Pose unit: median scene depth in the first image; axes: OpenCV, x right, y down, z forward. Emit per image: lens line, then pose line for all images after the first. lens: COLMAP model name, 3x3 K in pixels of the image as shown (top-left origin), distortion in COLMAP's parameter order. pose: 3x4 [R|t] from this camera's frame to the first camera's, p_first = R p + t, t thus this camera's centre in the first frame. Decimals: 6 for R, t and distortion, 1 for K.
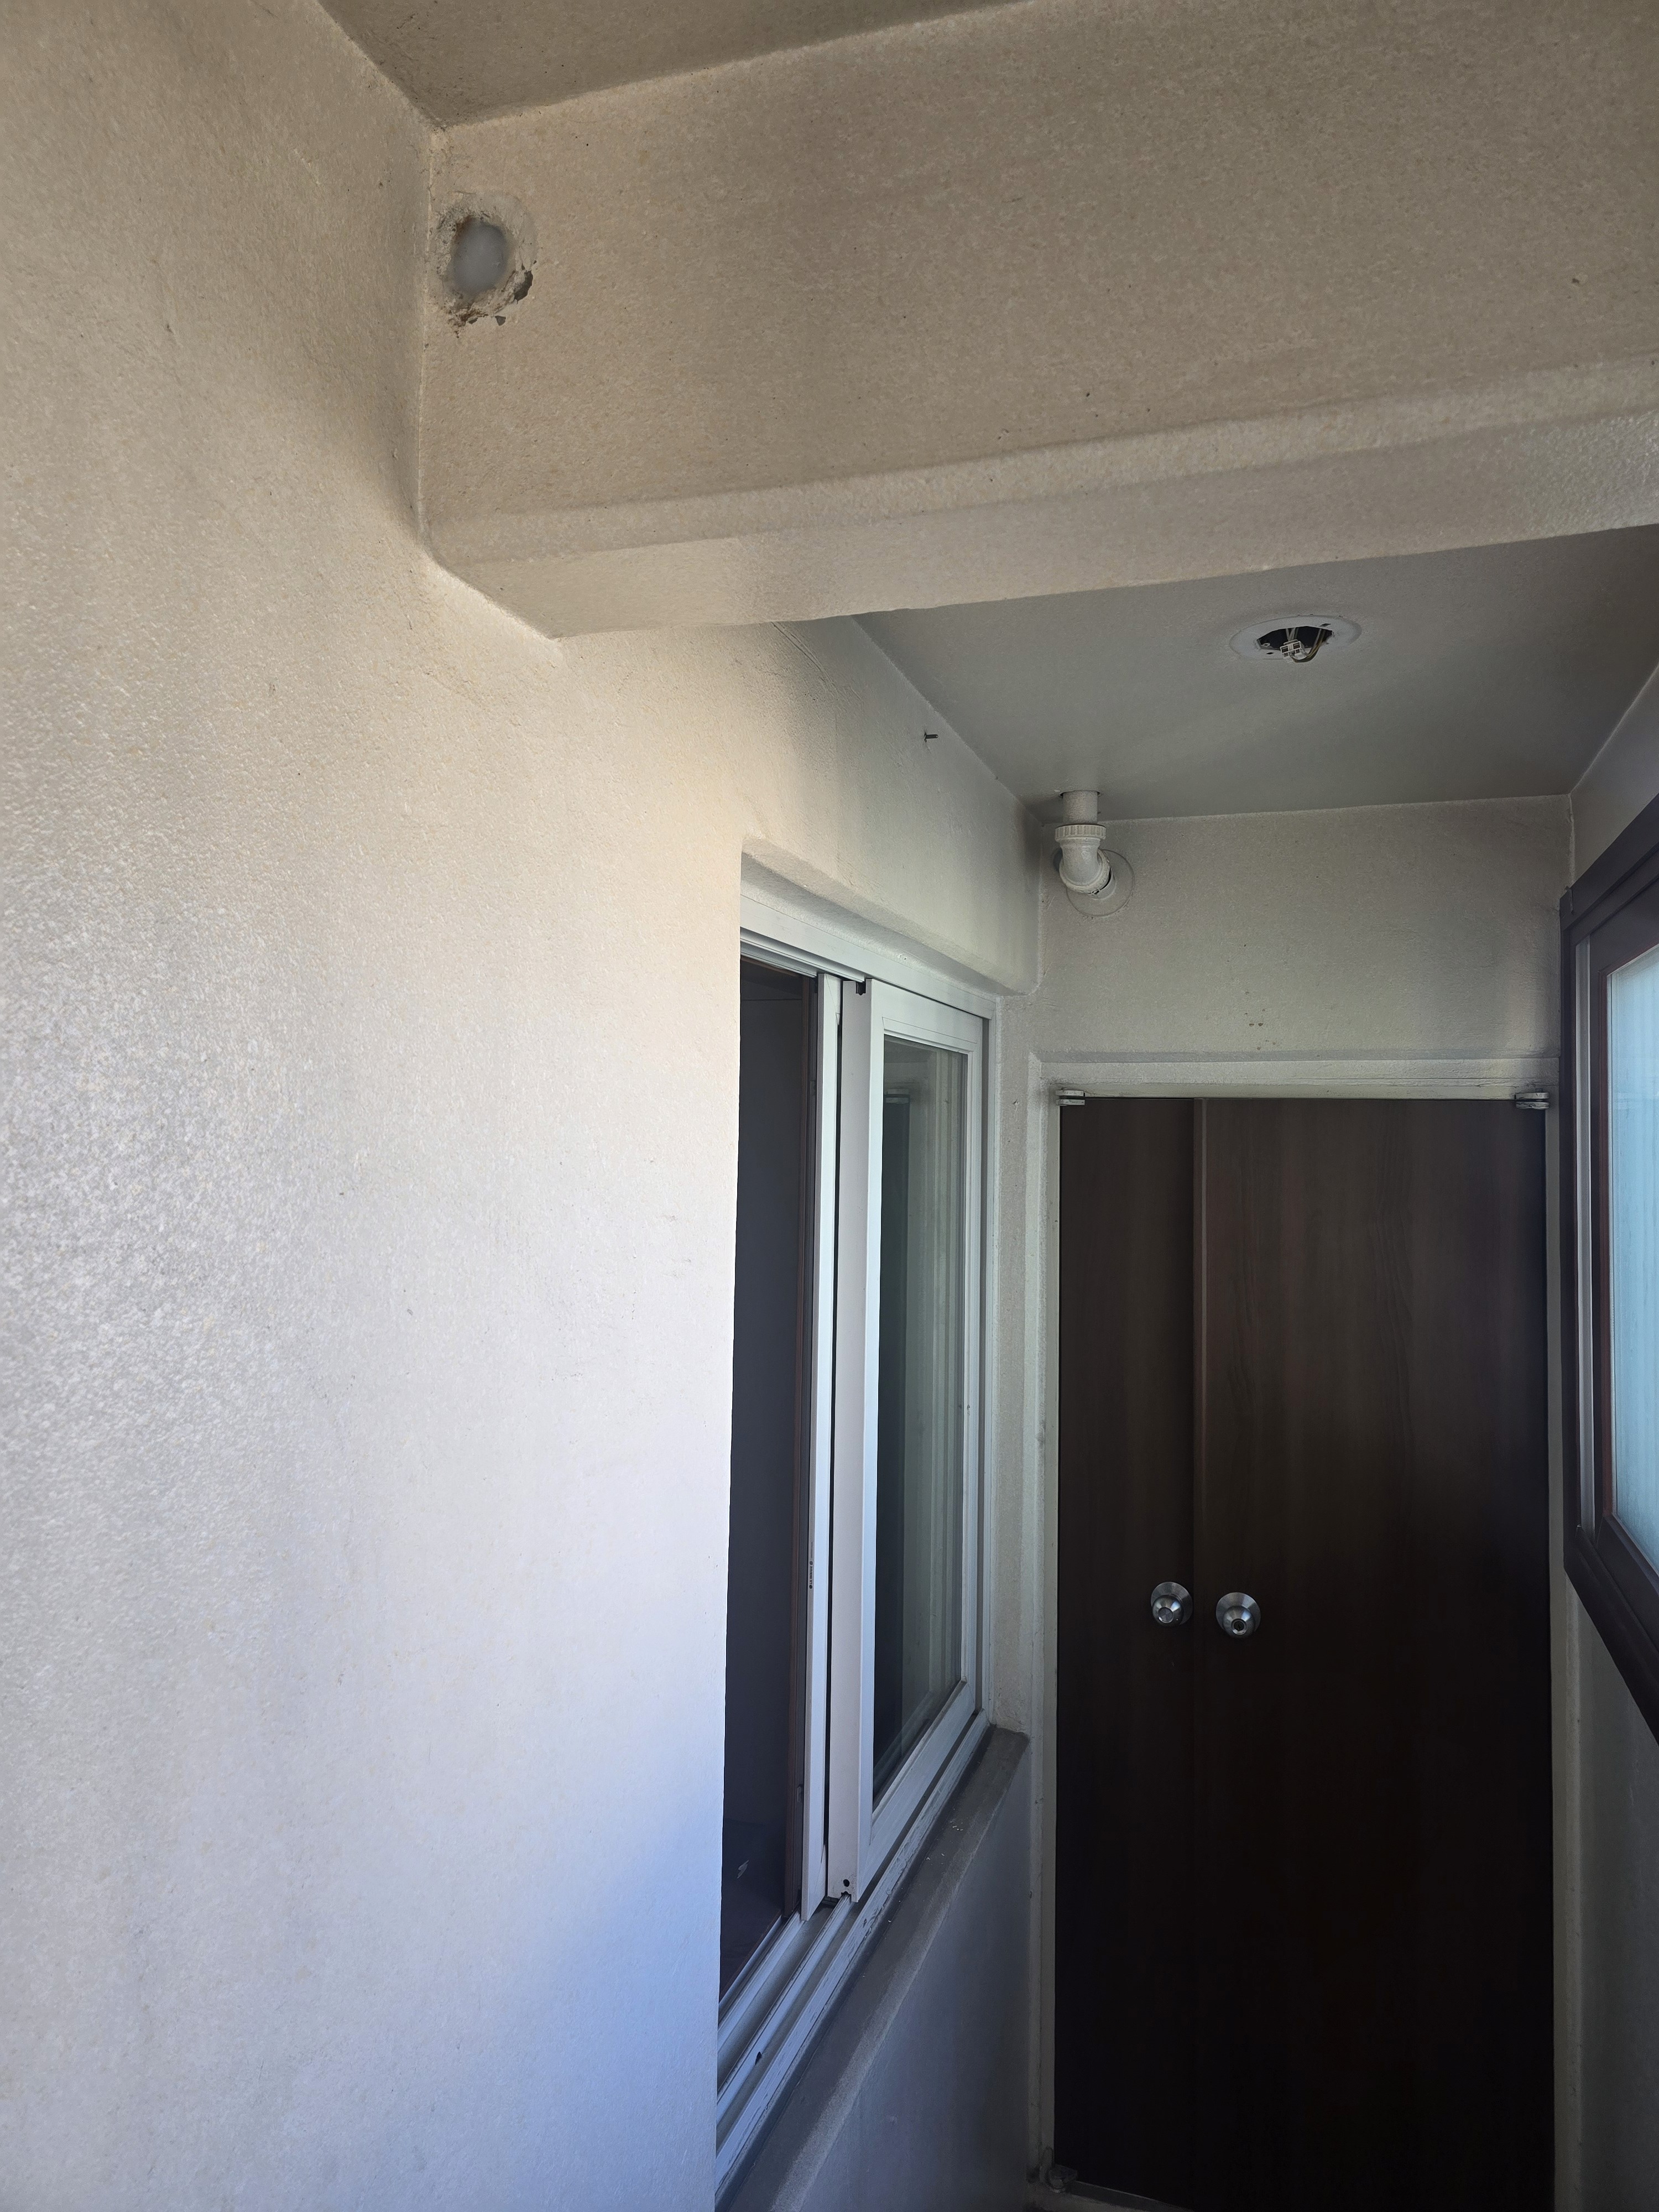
lens RADIAL K [[1497.0, 0, 828.0], [0, 1497.0, 1104.8], [0, 0, 1]] dist [0.052206, -0.047916]
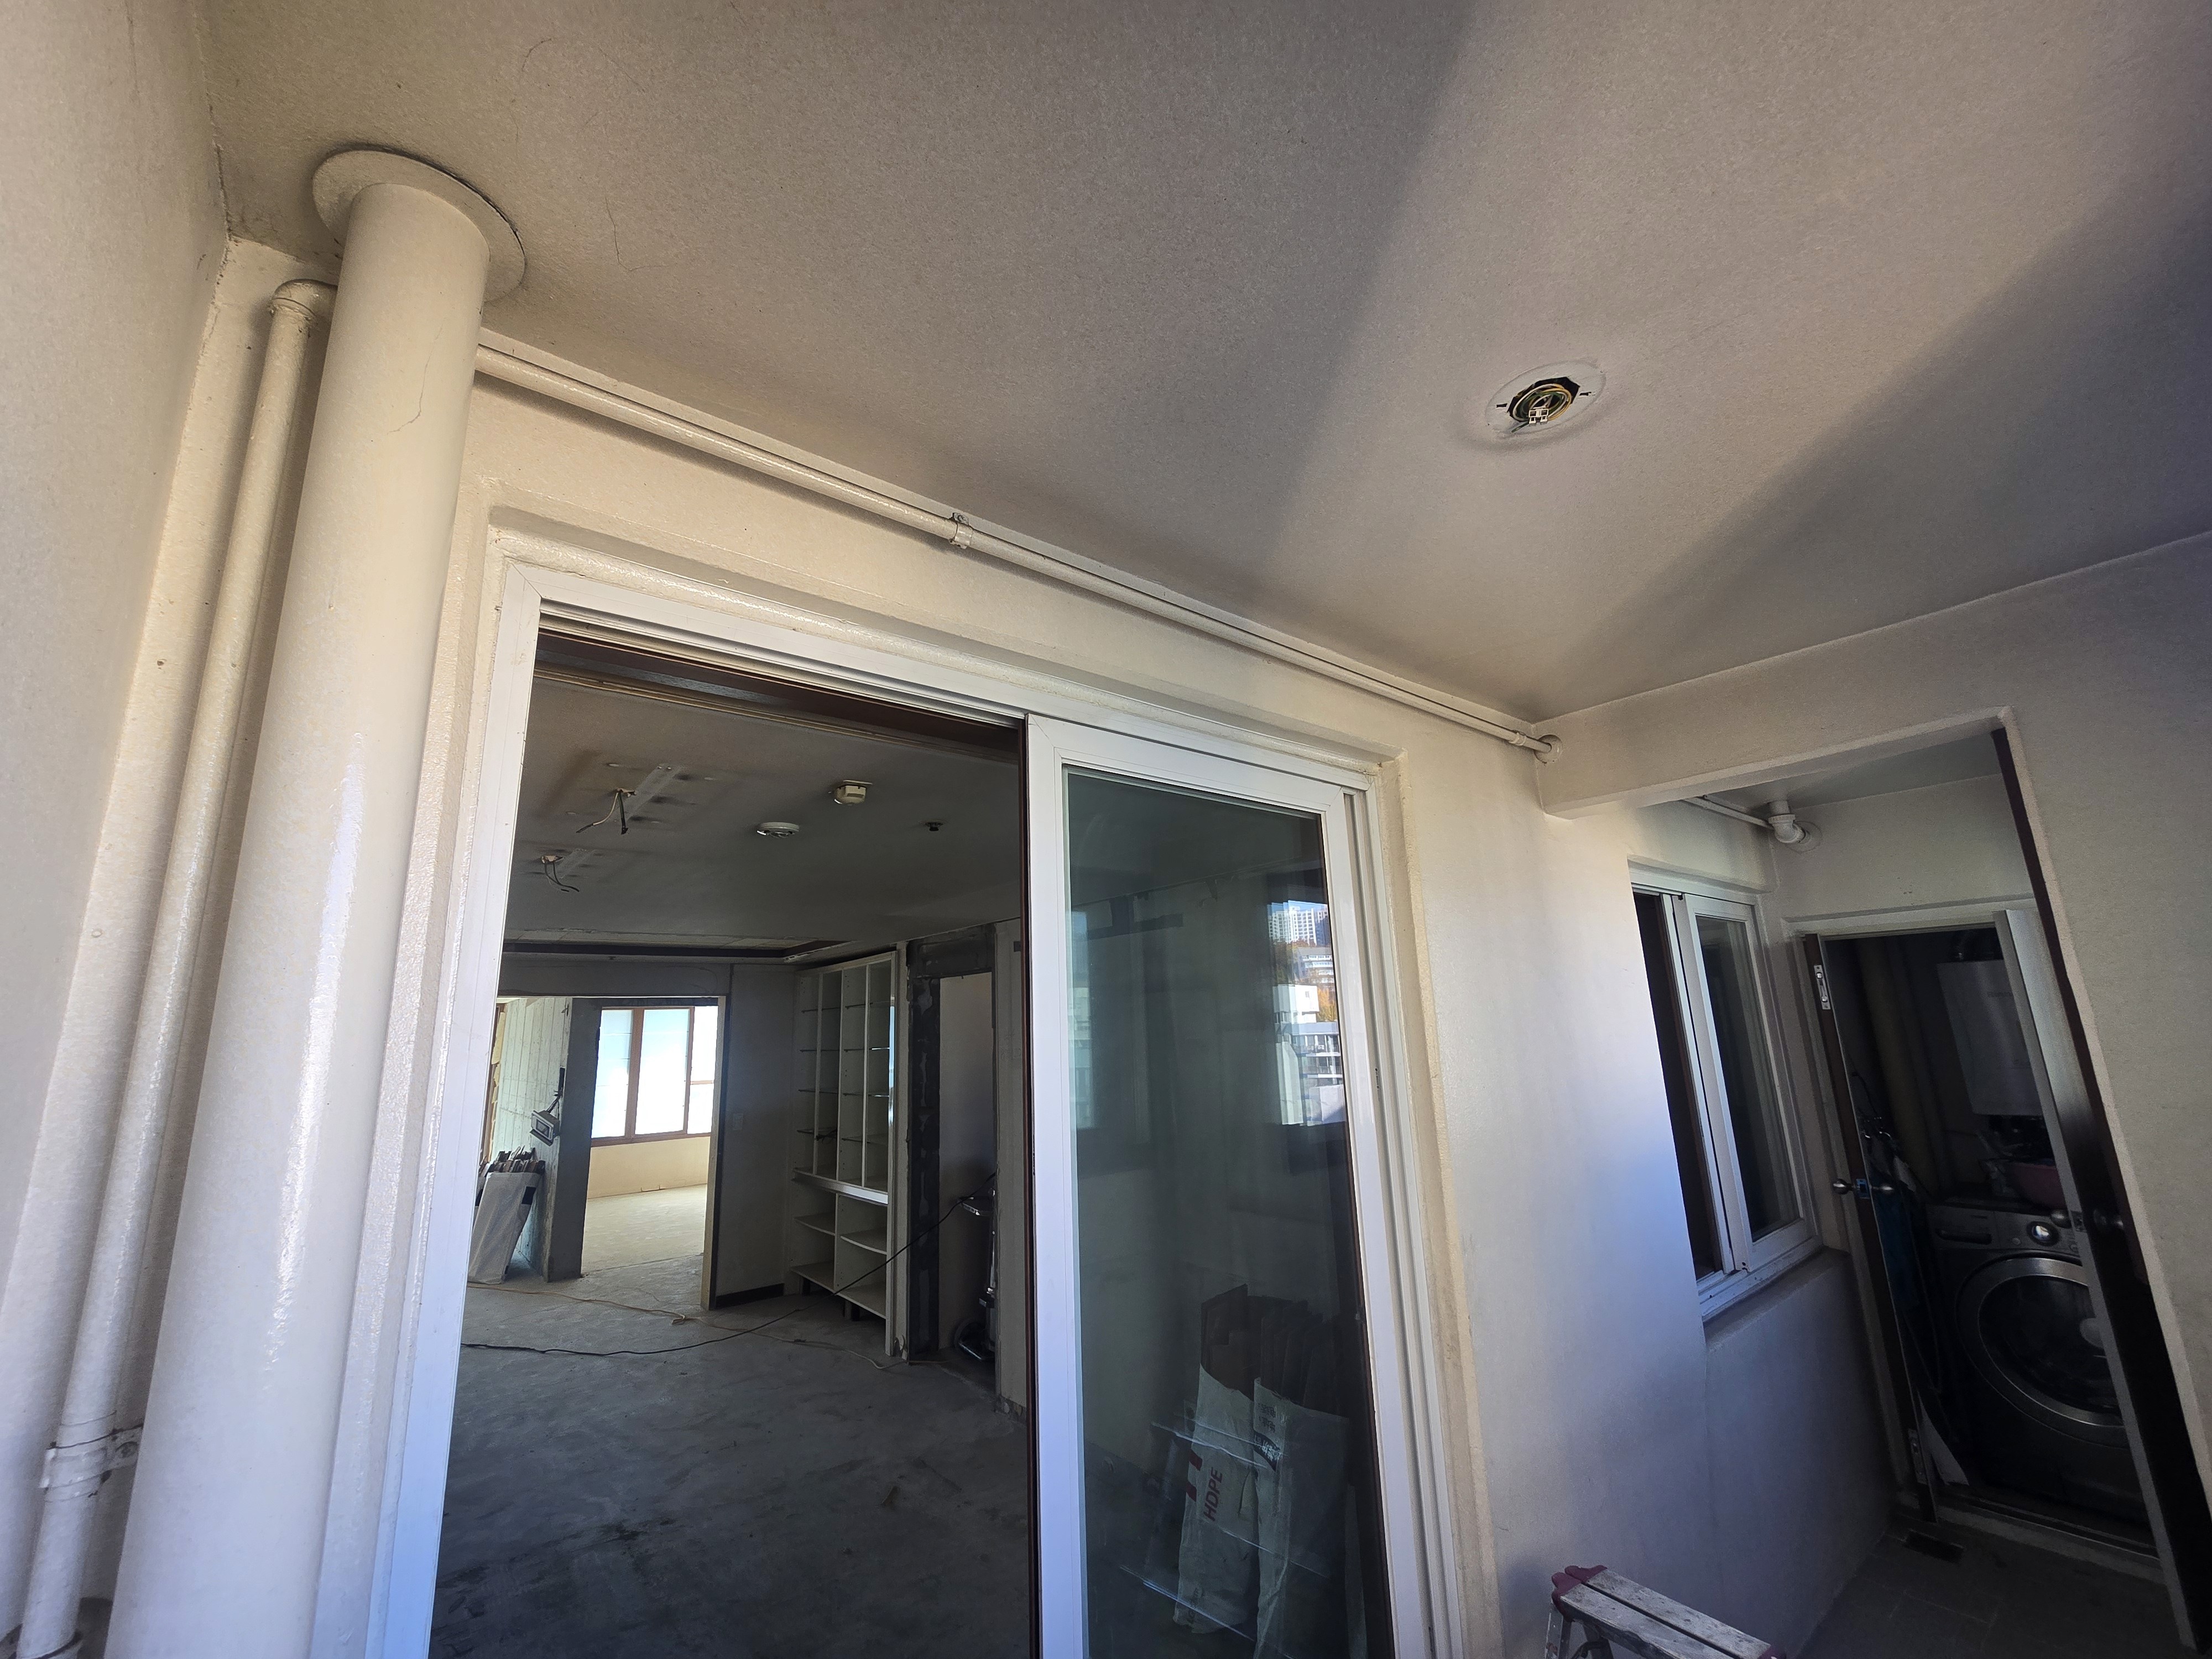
lens RADIAL K [[907.4, 0, 1105.7], [0, 907.4, 826.6], [0, 0, 1]] dist [-0.006290, 0.001908]
pose [[0.845802, -0.161298, -0.508528, -0.002142], [0.058282, 0.975431, -0.212456, 0.067262], [0.530303, 0.150058, 0.834423, -0.741518]]
